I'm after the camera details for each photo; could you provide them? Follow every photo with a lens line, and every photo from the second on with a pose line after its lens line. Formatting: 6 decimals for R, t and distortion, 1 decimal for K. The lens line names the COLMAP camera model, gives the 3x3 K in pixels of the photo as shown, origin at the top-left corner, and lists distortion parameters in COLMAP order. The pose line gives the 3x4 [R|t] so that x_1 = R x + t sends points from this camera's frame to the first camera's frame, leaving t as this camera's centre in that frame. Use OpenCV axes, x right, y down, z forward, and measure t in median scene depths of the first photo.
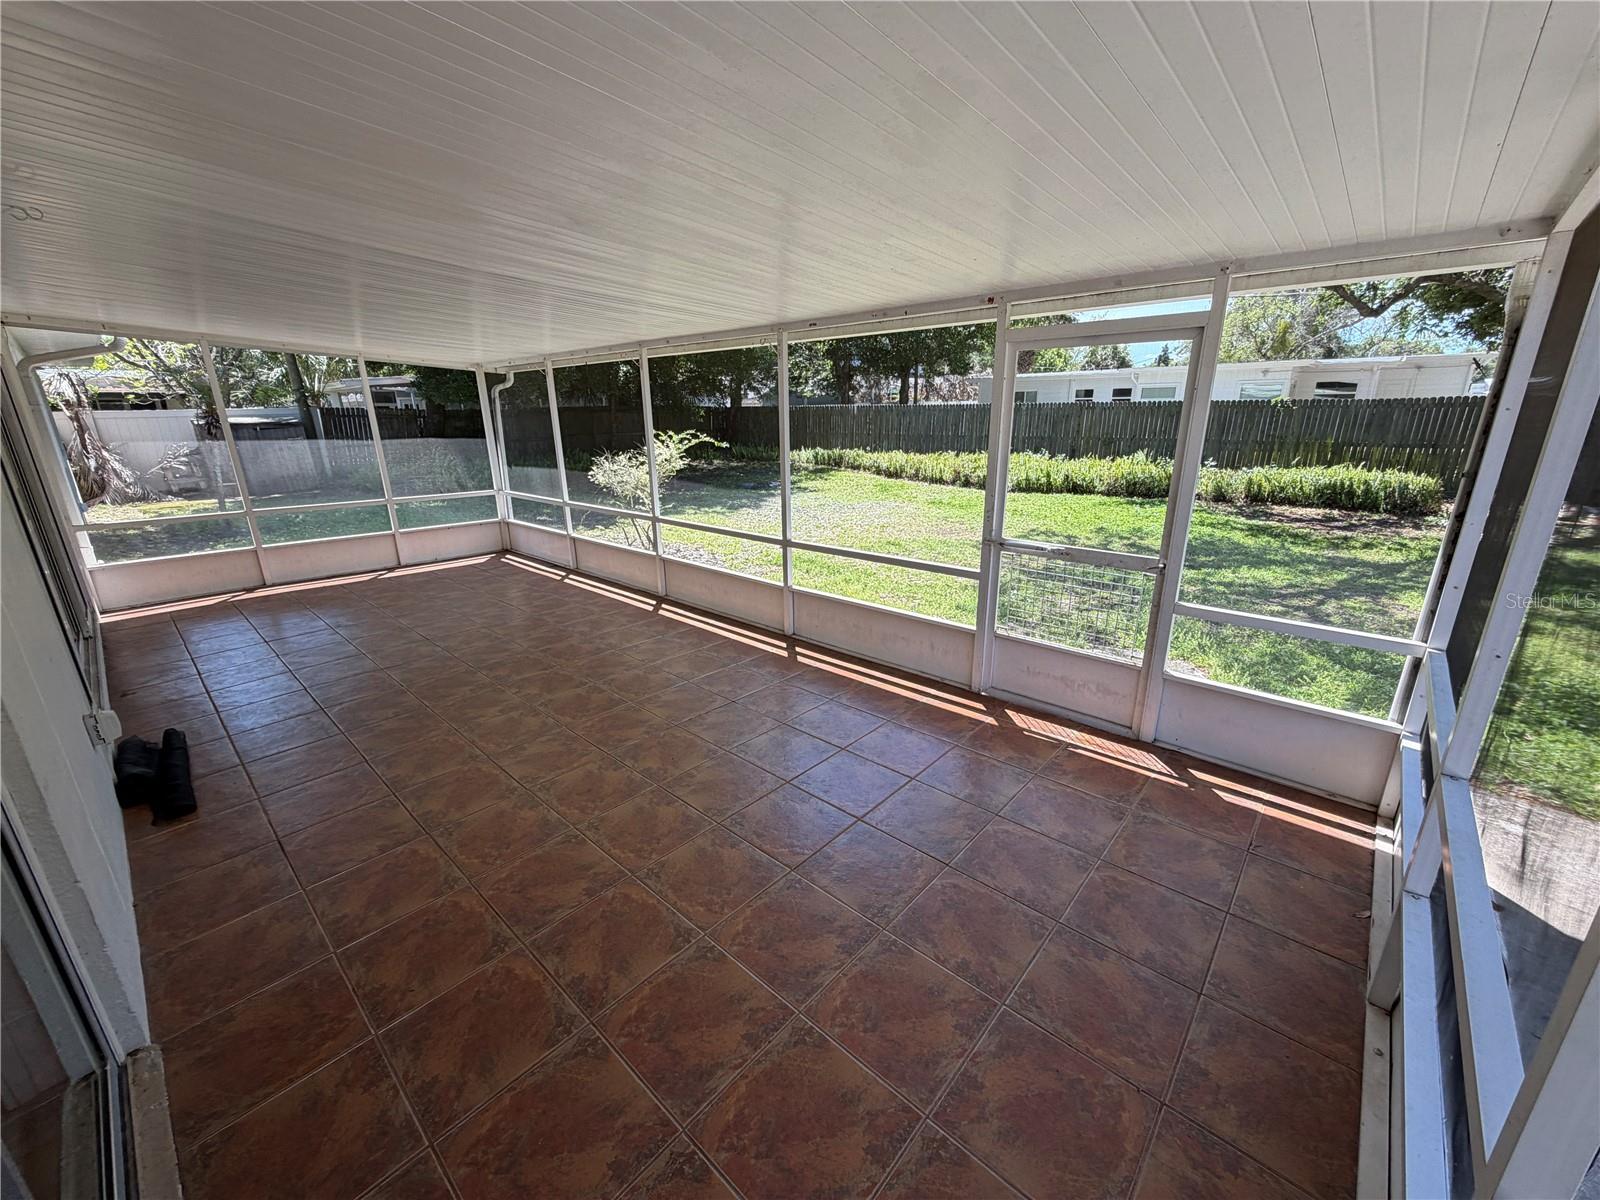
lens RADIAL K [[636.0, 0, 799.5], [0, 636.0, 603.4], [0, 0, 1]] dist [0.000892, -0.000280]
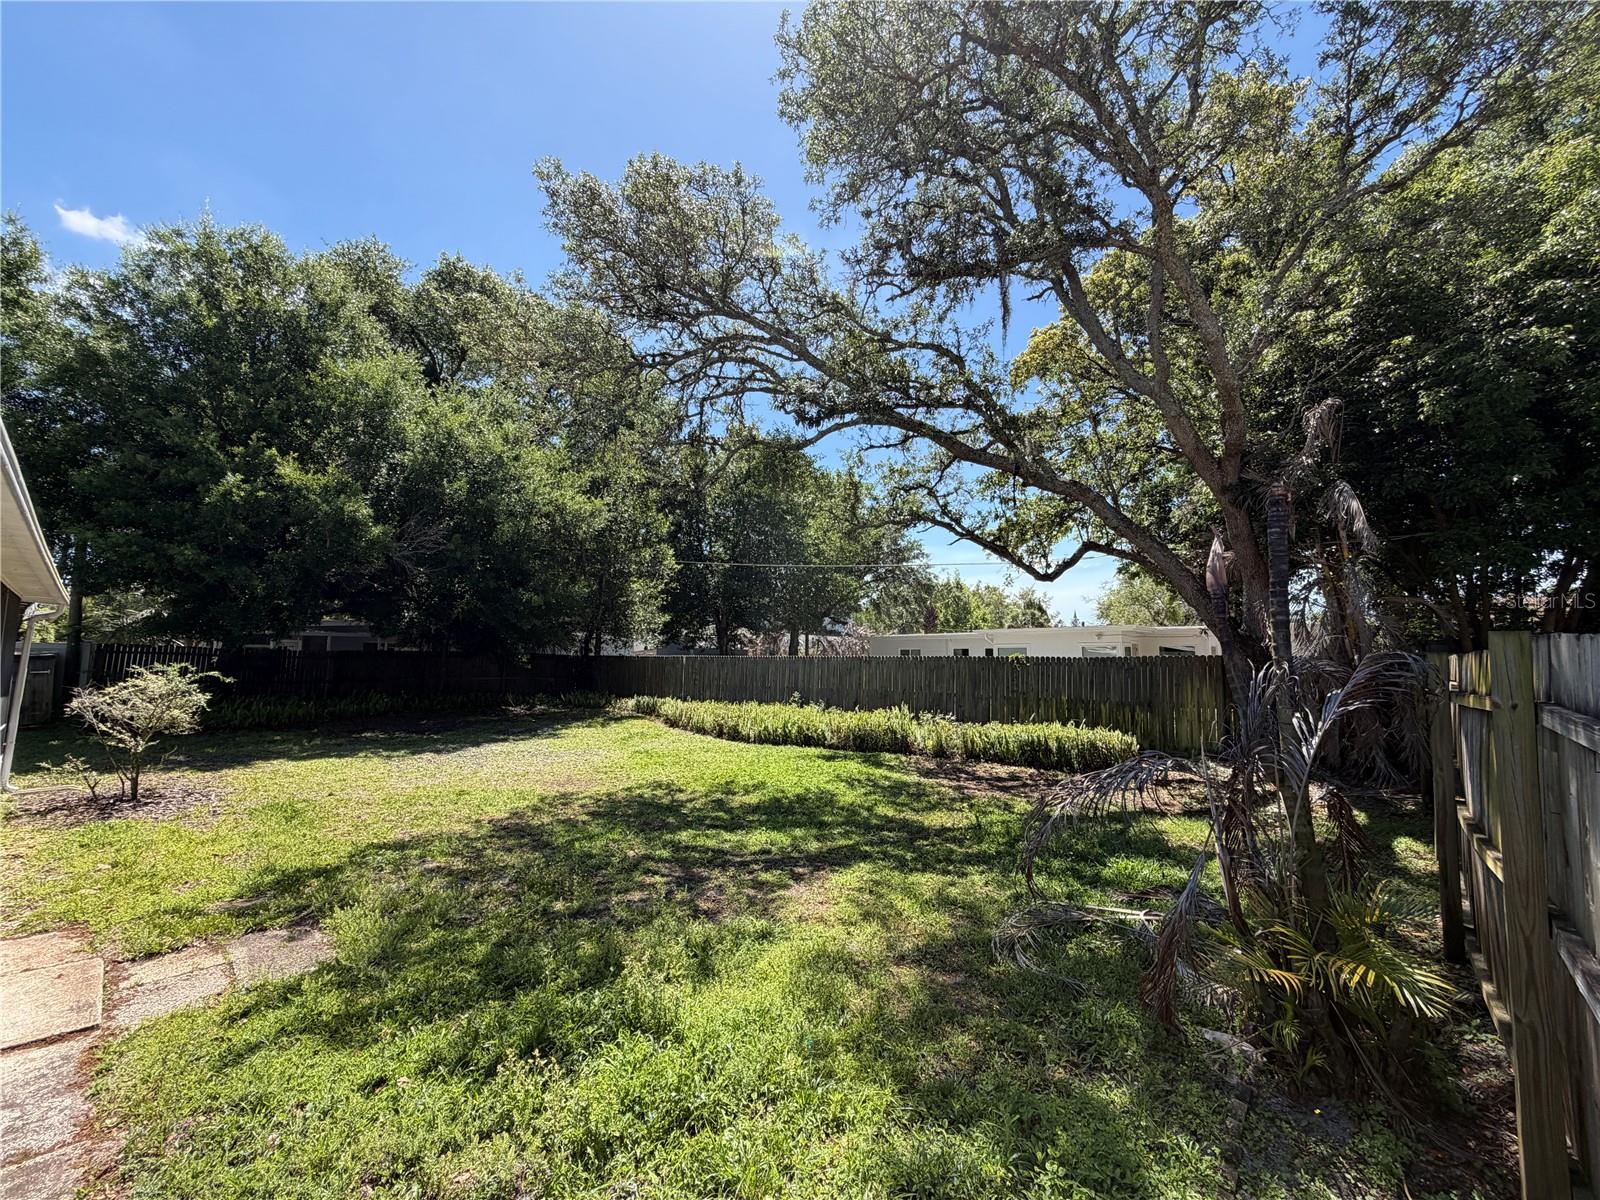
lens RADIAL K [[636.0, 0, 802.8], [0, 636.0, 597.3], [0, 0, 1]] dist [0.000892, -0.000280]
pose [[0.999589, 0.024921, 0.014185, 0.160946], [-0.017409, 0.920492, -0.390374, -0.002333], [-0.022786, 0.389966, 0.920547, 0.015725]]
